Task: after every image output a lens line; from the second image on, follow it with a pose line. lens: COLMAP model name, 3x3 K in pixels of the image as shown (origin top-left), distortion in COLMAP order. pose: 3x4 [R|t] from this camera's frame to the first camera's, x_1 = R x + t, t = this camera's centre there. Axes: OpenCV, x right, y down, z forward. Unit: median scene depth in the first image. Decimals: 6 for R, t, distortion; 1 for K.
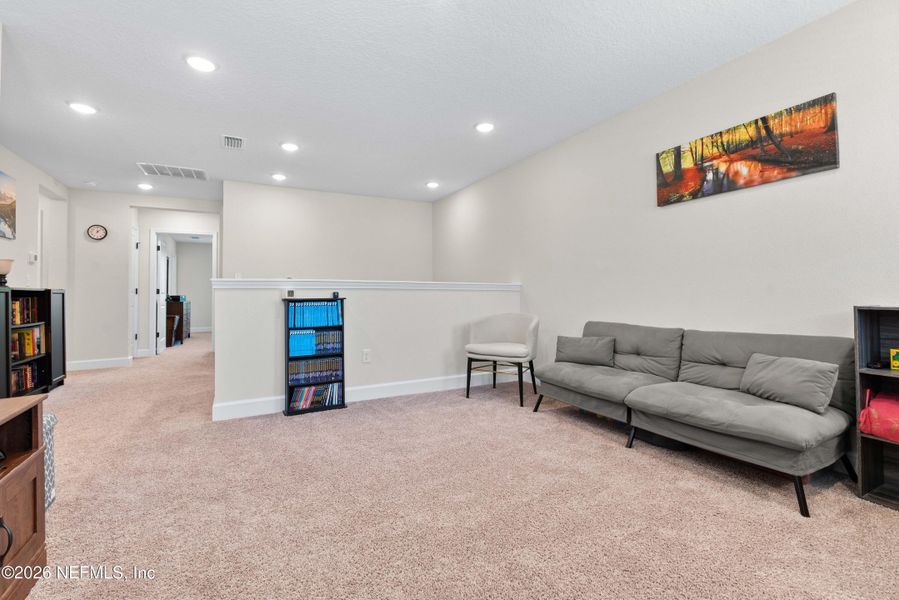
lens RADIAL K [[386.2, 0, 449.6], [0, 386.2, 292.2], [0, 0, 1]] dist [-0.000988, -0.000248]
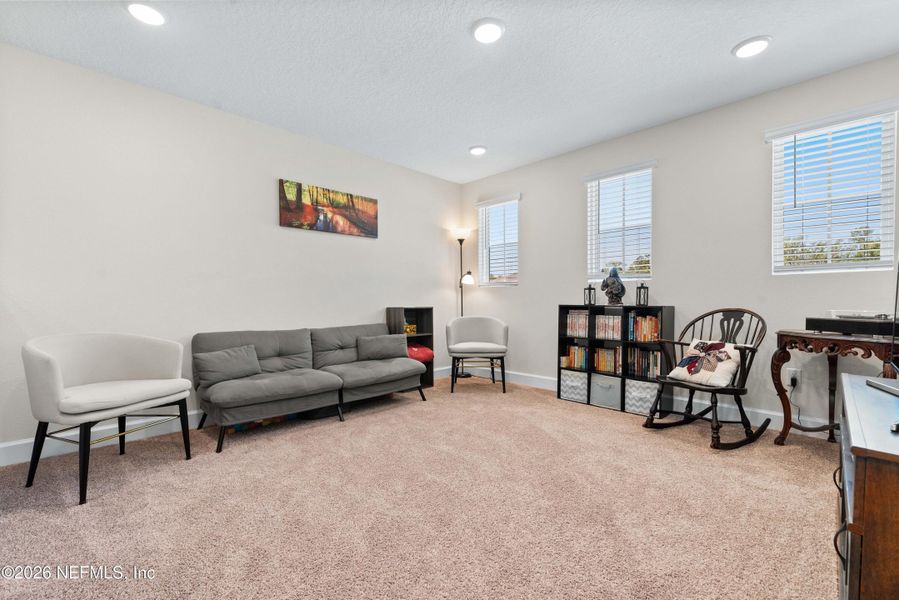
lens RADIAL K [[386.2, 0, 450.1], [0, 386.2, 306.0], [0, 0, 1]] dist [-0.000988, -0.000248]
pose [[-0.271964, -0.010042, 0.962255, -0.831374], [-0.008154, 0.999934, 0.008131, 0.005648], [-0.962273, -0.005635, -0.272028, 0.966860]]
